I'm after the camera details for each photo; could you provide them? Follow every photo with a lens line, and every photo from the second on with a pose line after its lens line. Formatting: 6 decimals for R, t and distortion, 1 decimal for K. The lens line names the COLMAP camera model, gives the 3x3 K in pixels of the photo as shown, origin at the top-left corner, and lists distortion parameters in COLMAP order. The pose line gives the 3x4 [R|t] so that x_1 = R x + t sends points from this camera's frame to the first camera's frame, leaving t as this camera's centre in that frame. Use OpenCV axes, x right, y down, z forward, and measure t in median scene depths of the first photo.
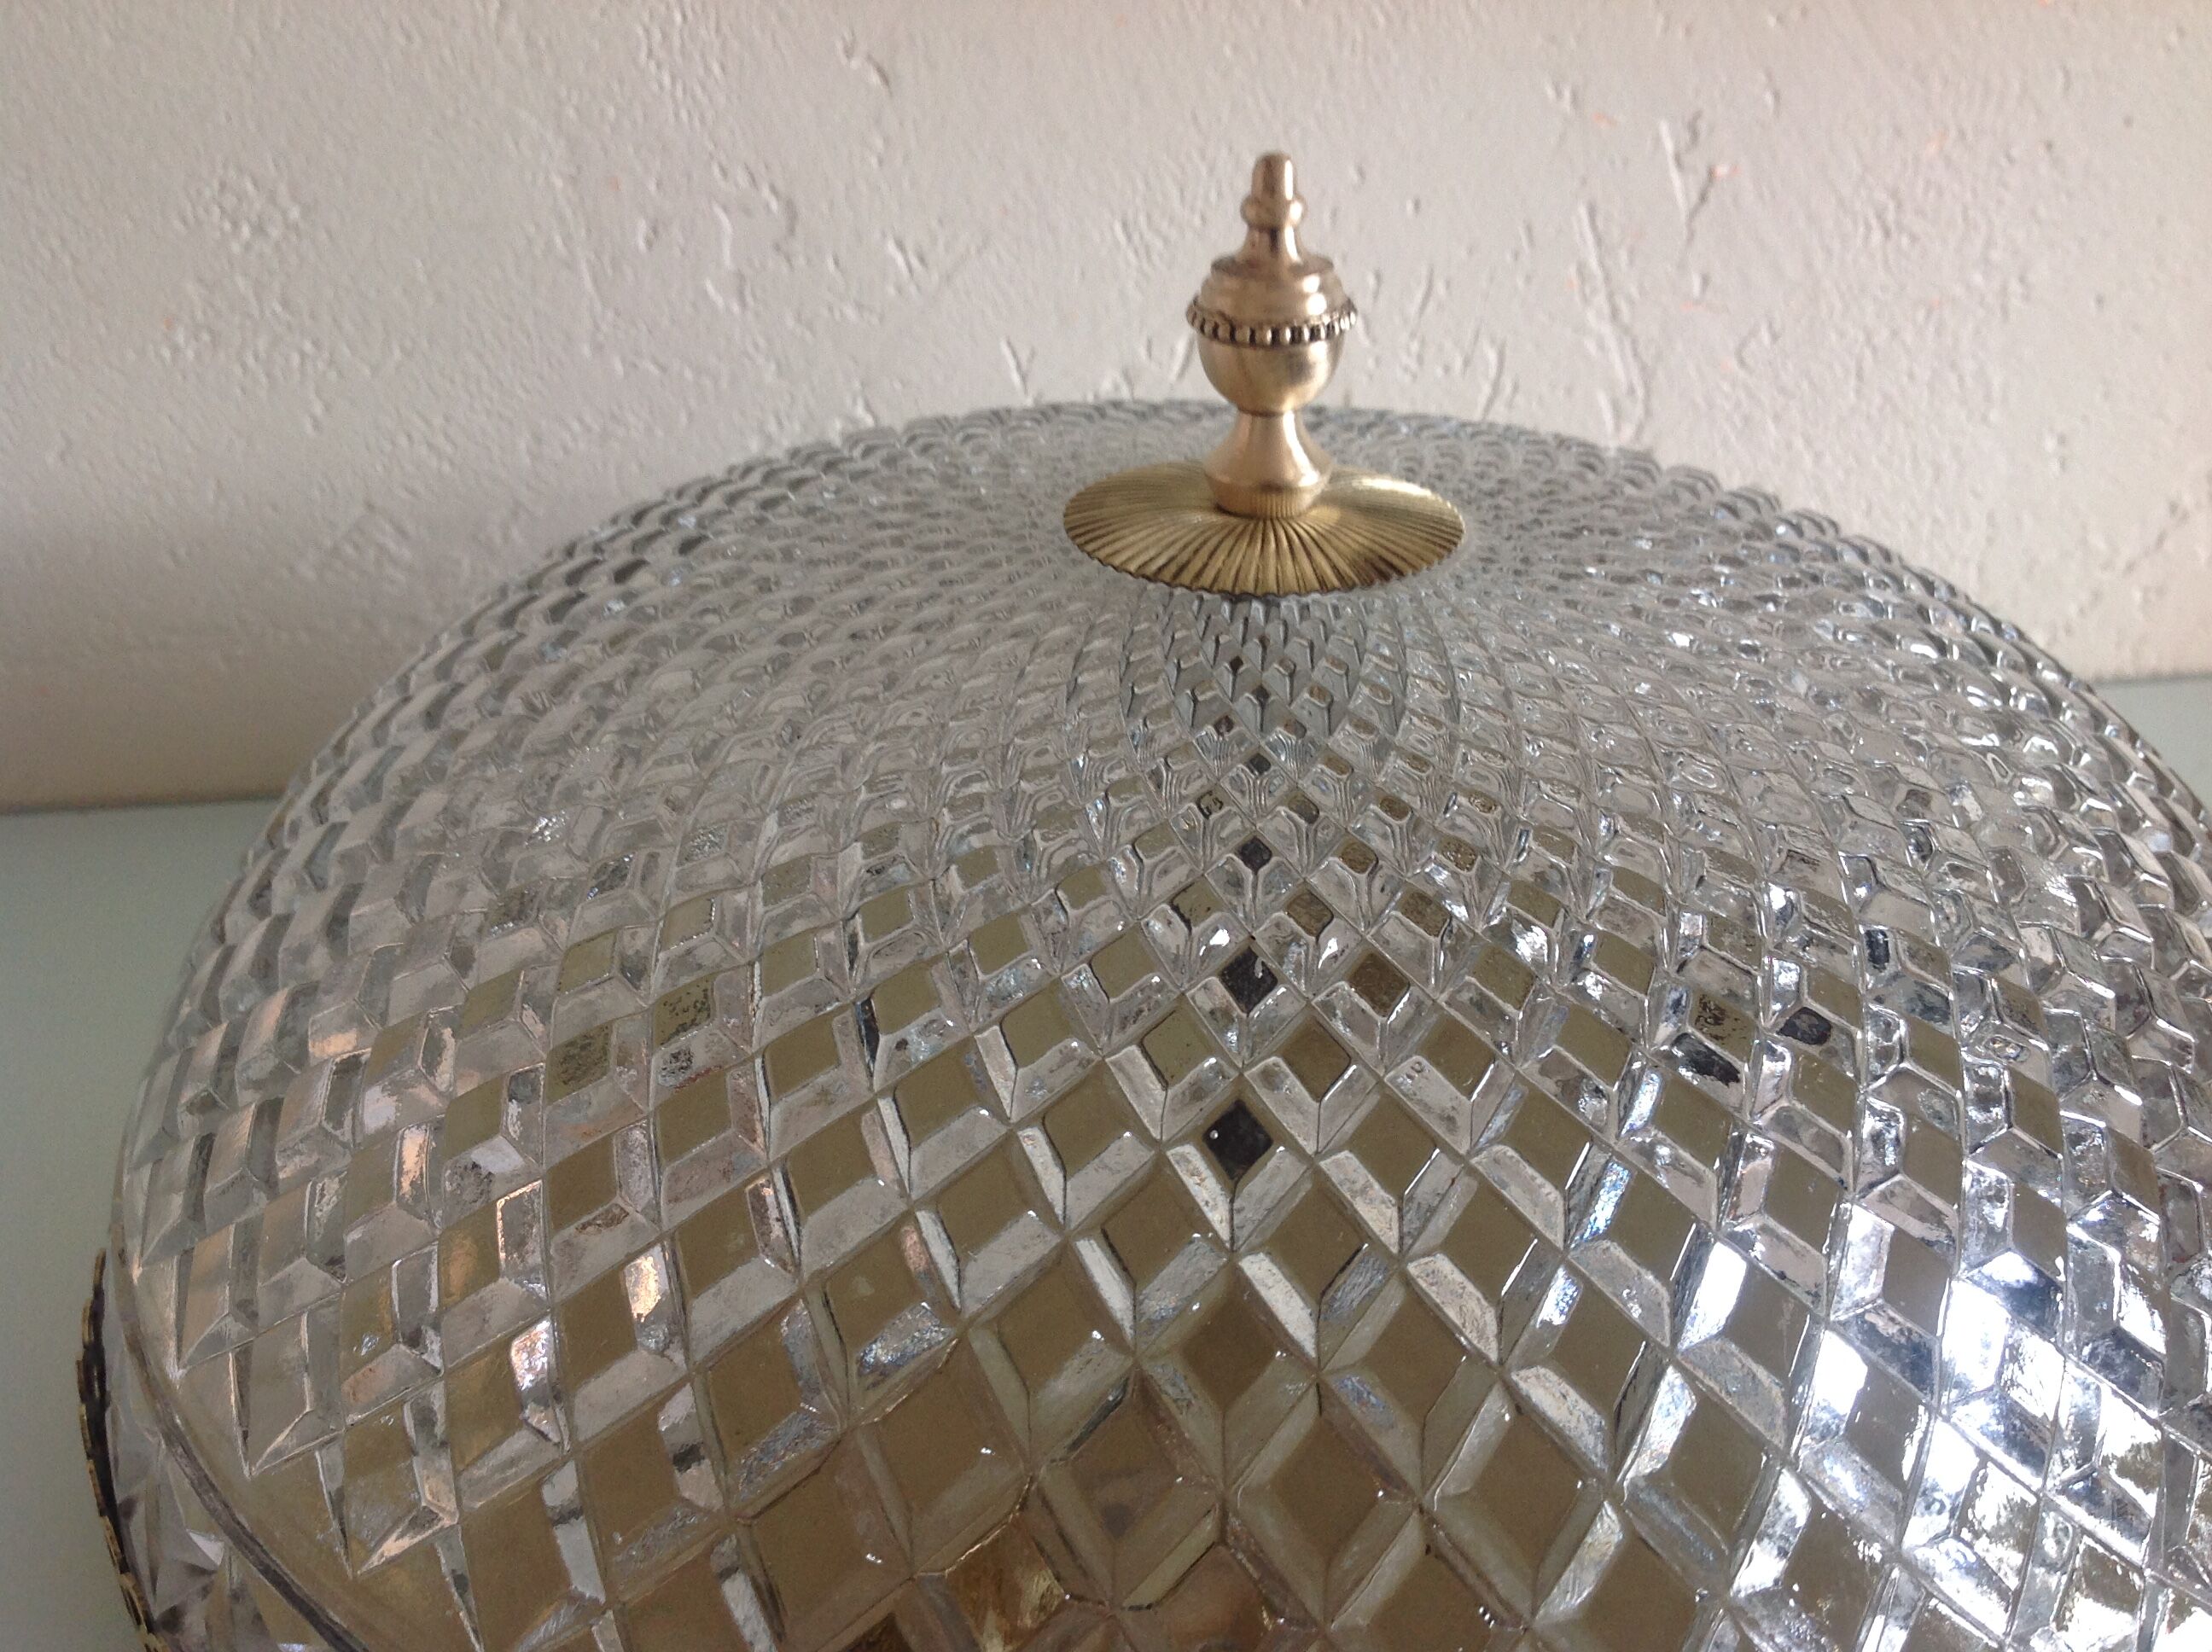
lens RADIAL K [[2193.1, 0, 1107.9], [0, 2193.1, 840.0], [0, 0, 1]] dist [-0.045069, 0.000000]
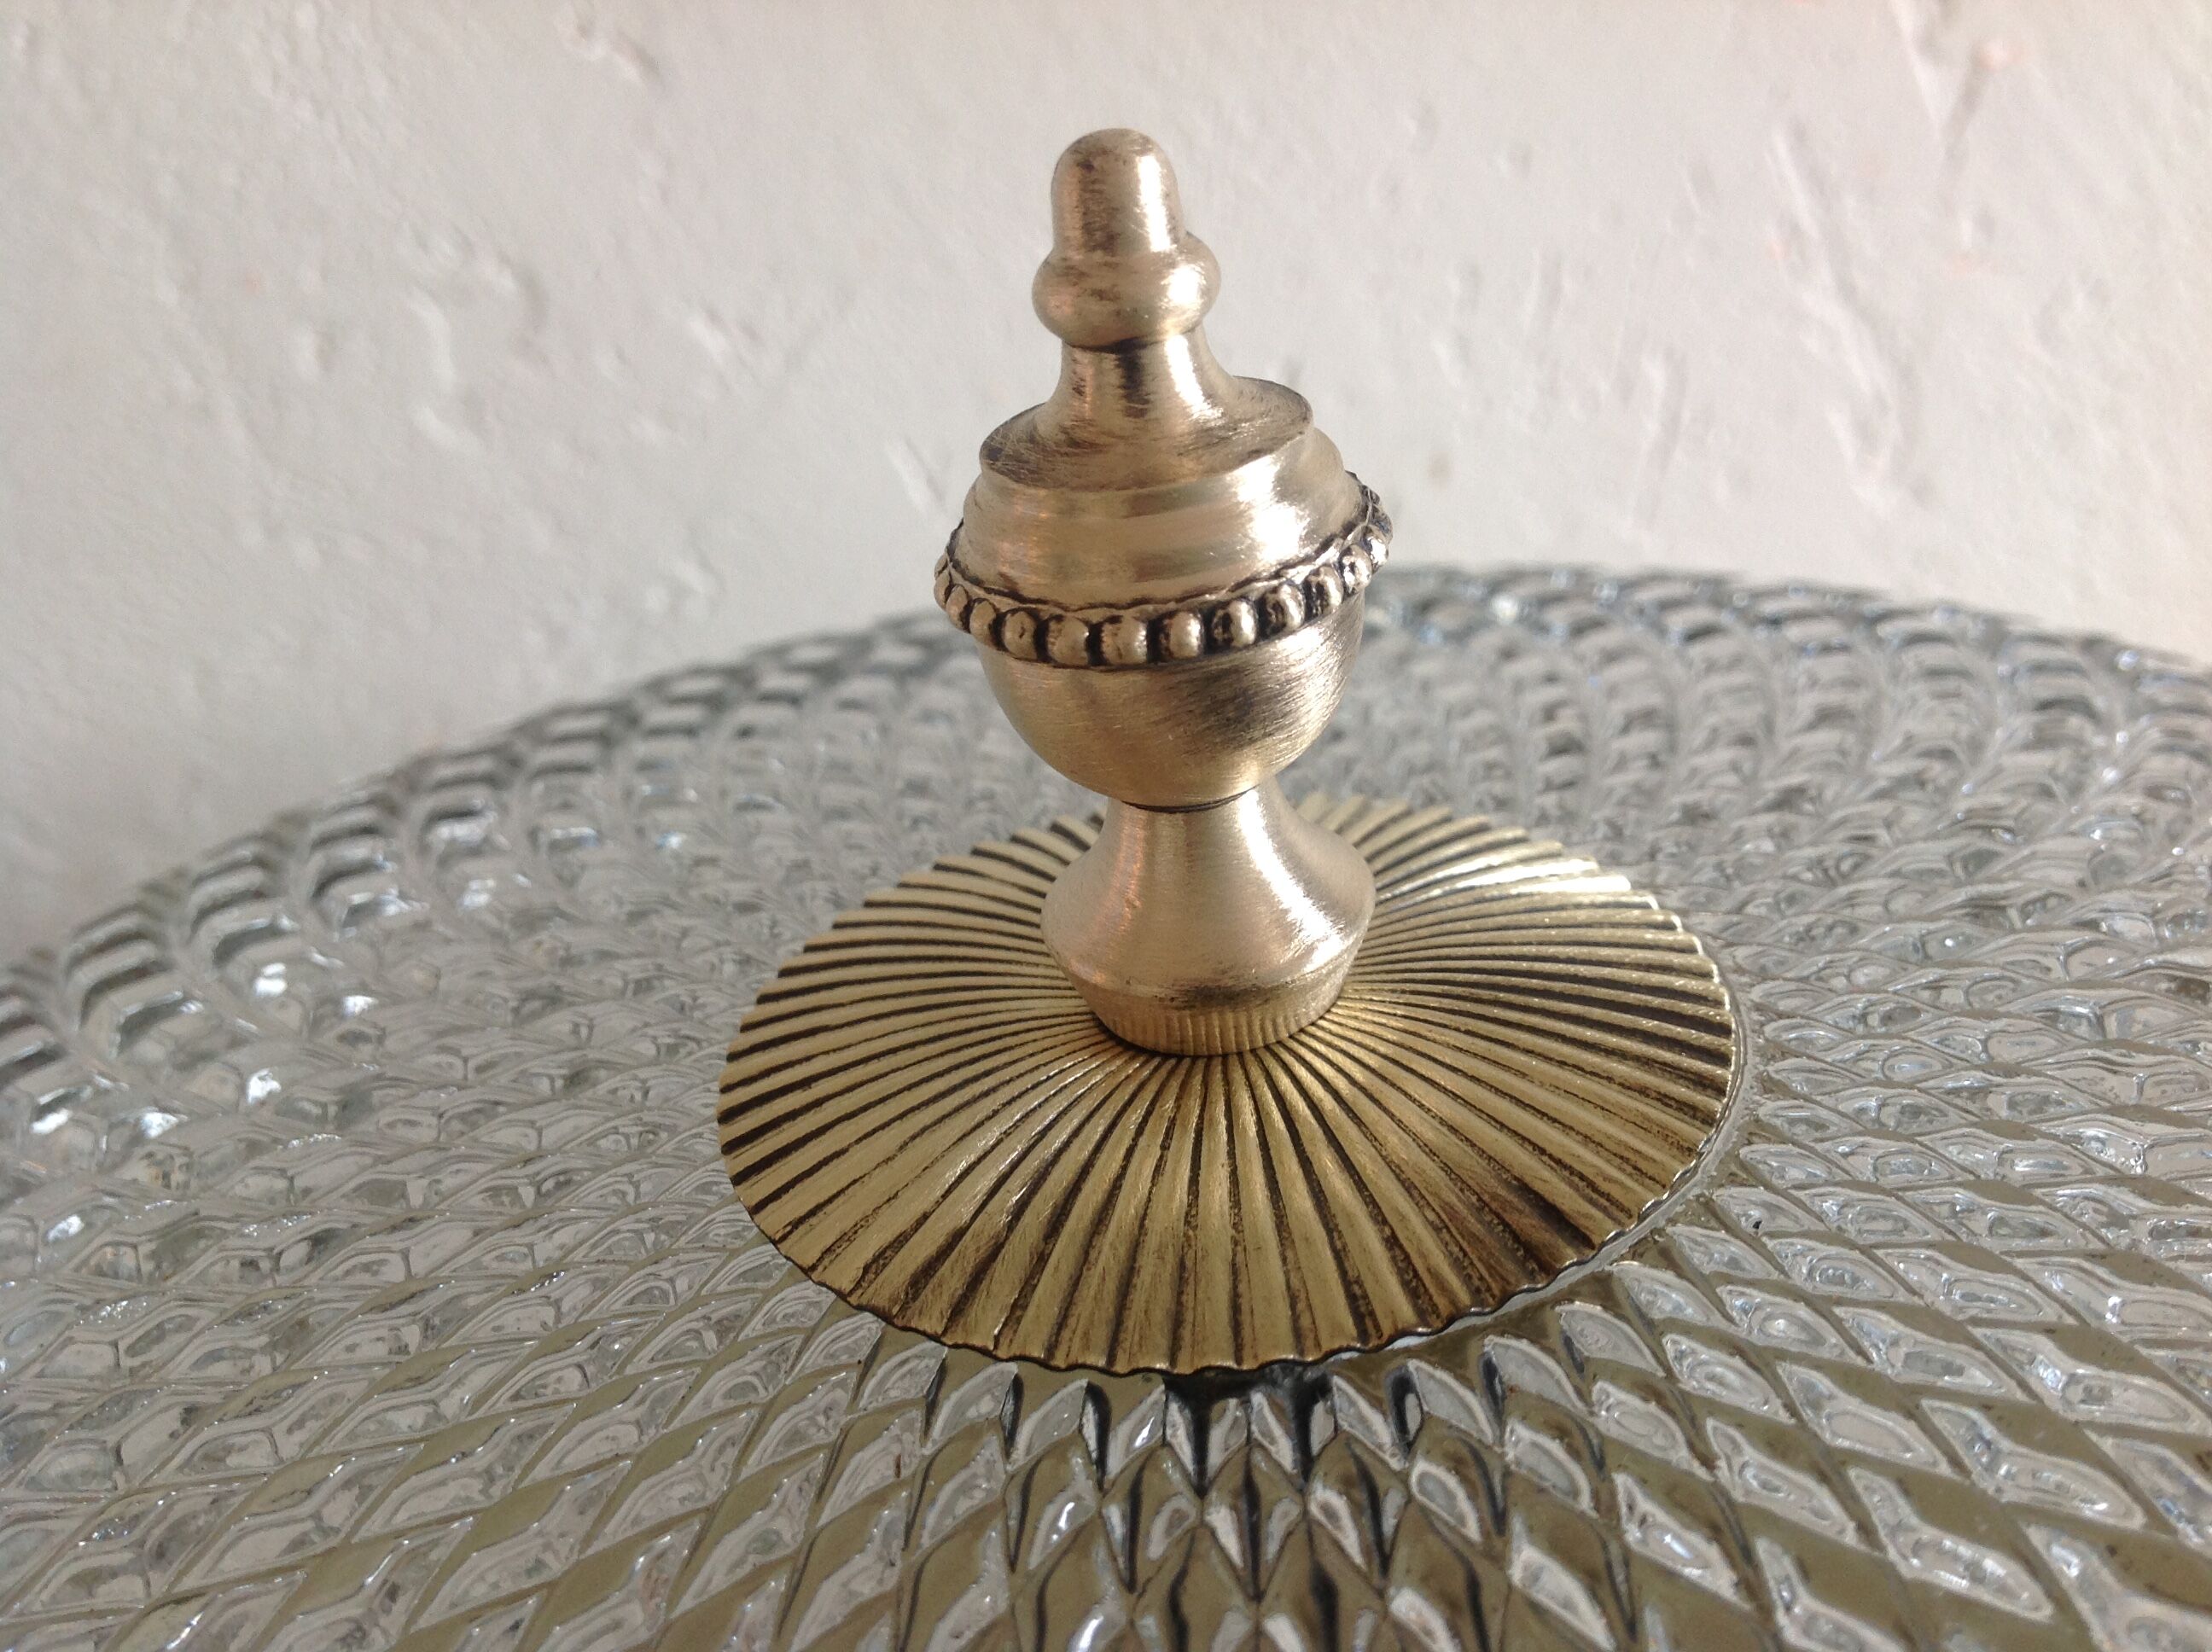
lens RADIAL K [[2193.1, 0, 1059.6], [0, 2193.1, 773.8], [0, 0, 1]] dist [-0.045069, 0.000000]
pose [[0.991230, -0.097459, -0.089243, 0.054348], [0.096018, 0.995172, -0.020318, -0.123408], [0.090792, 0.011571, 0.995803, 0.391238]]
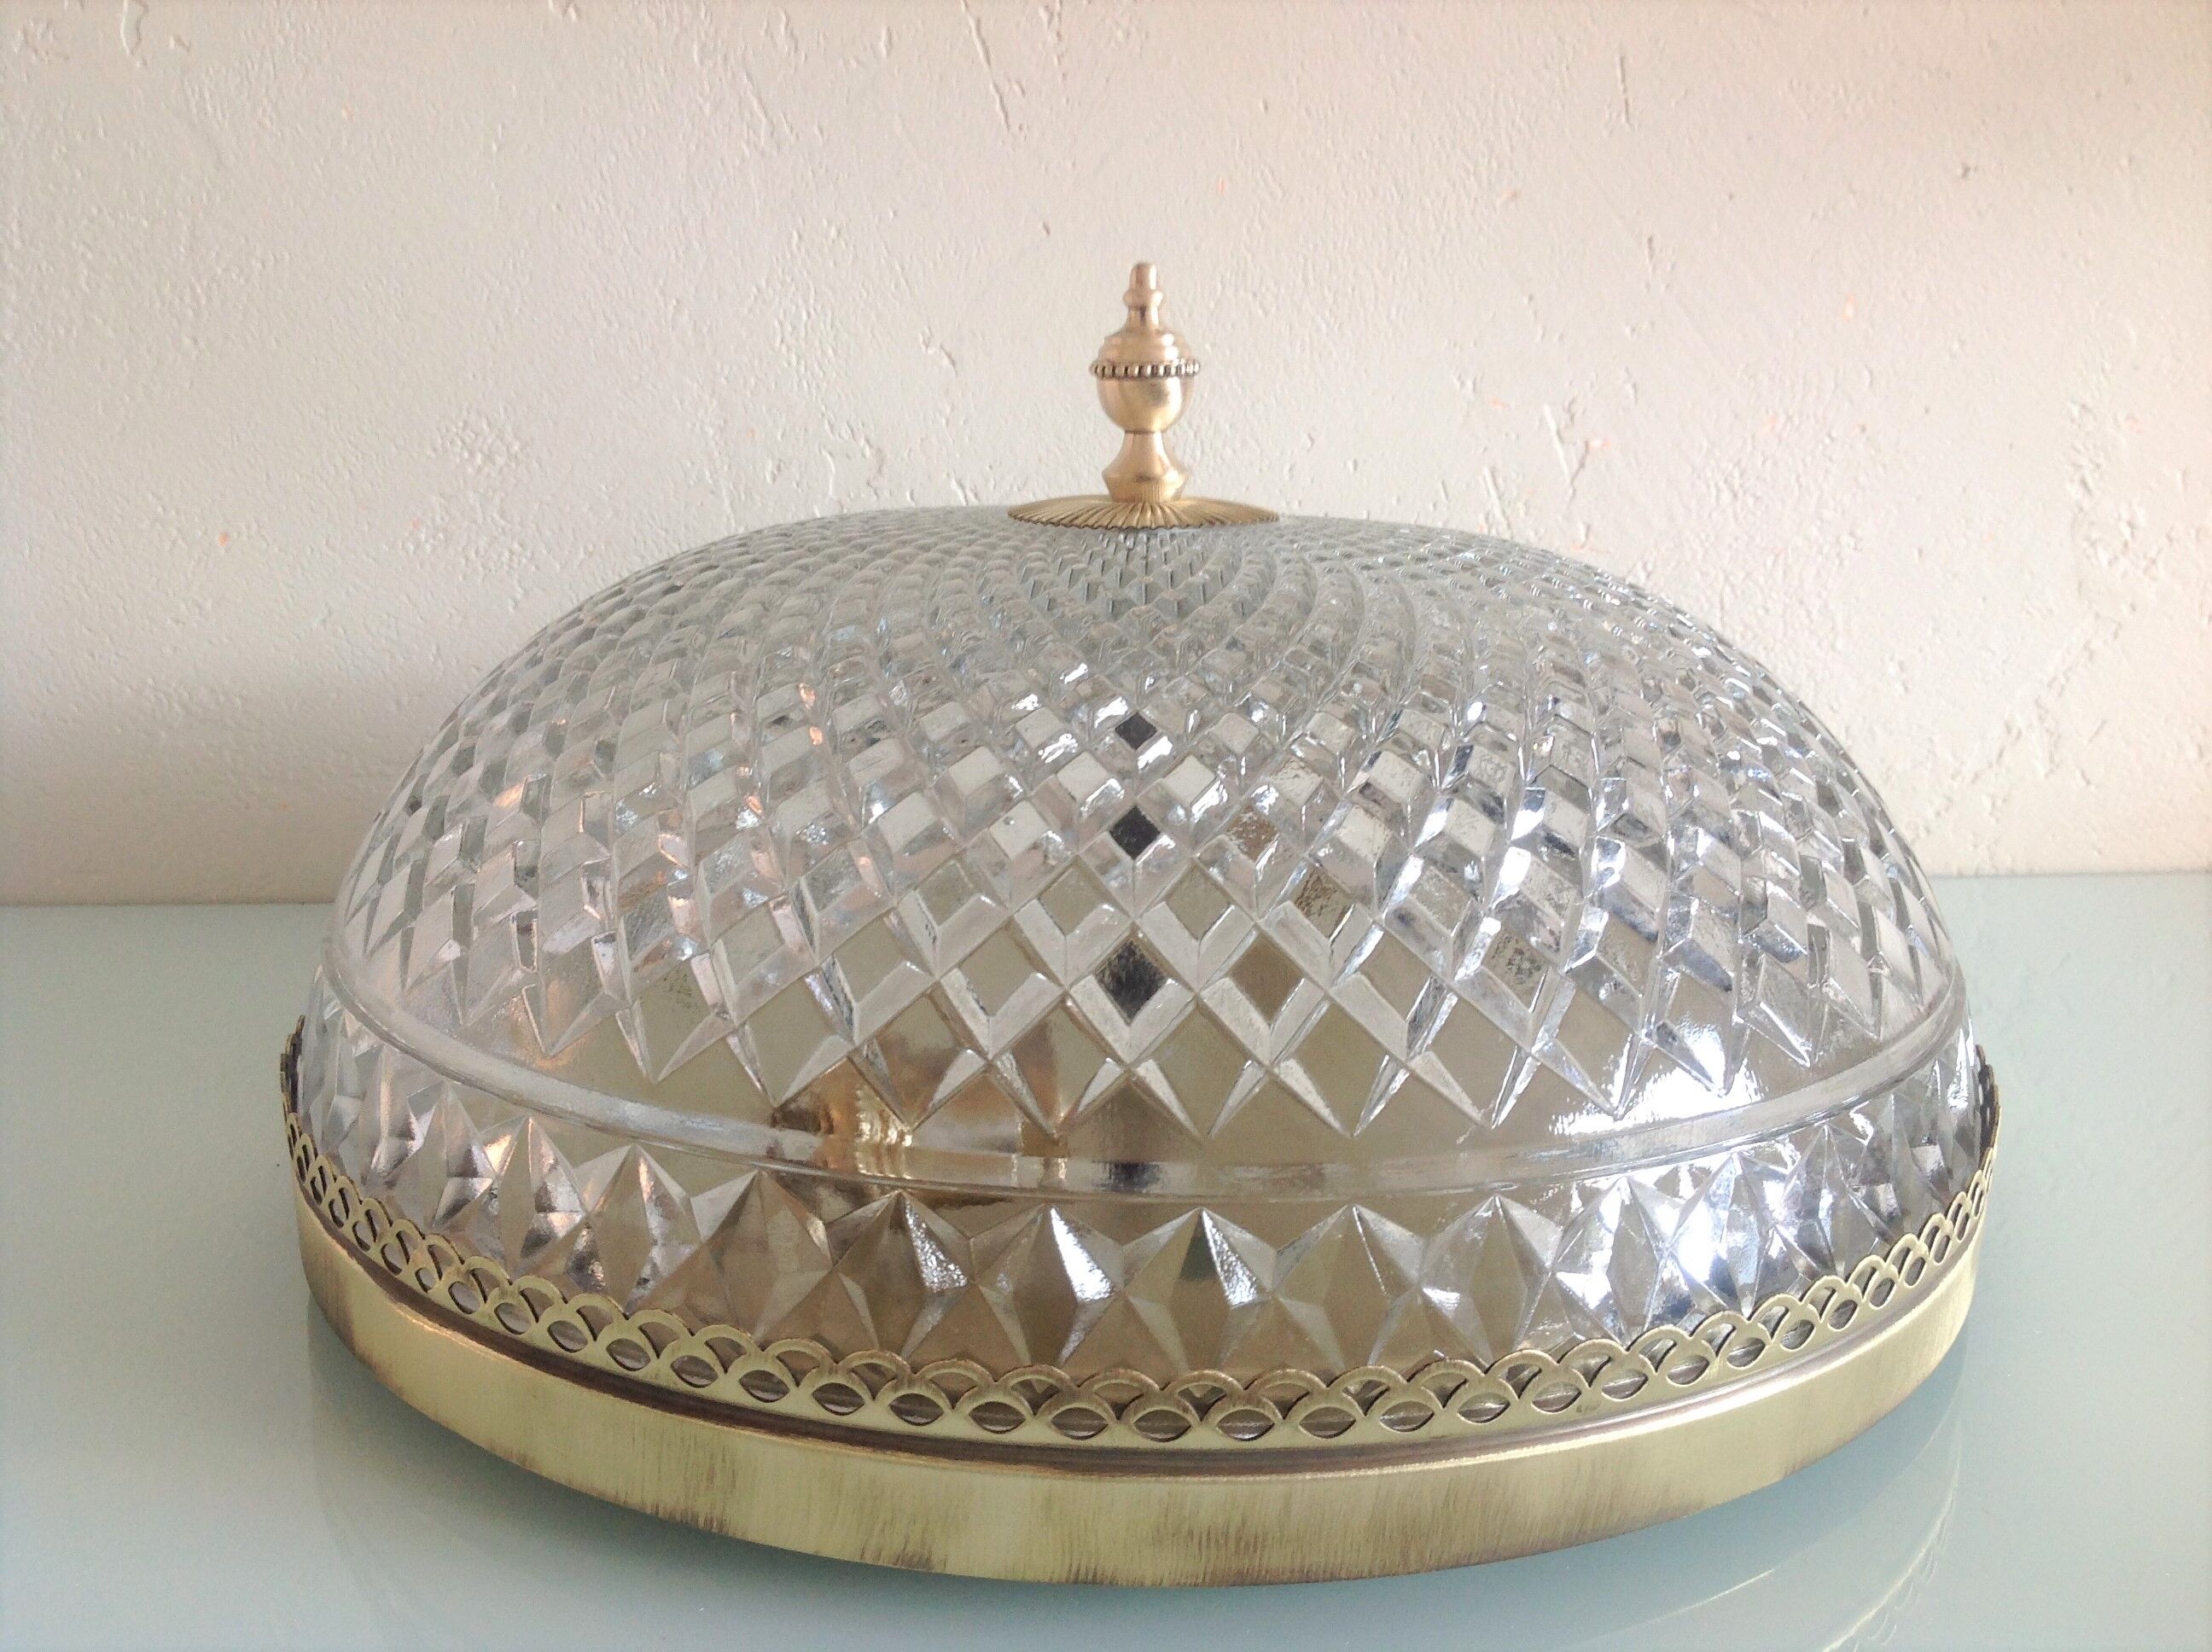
lens RADIAL K [[2193.1, 0, 1103.7], [0, 2193.1, 812.6], [0, 0, 1]] dist [-0.045069, 0.000000]
pose [[0.996842, 0.018367, -0.077257, 0.105545], [-0.037731, 0.965602, -0.257271, 0.279320], [0.069874, 0.259374, 0.963246, -0.237565]]
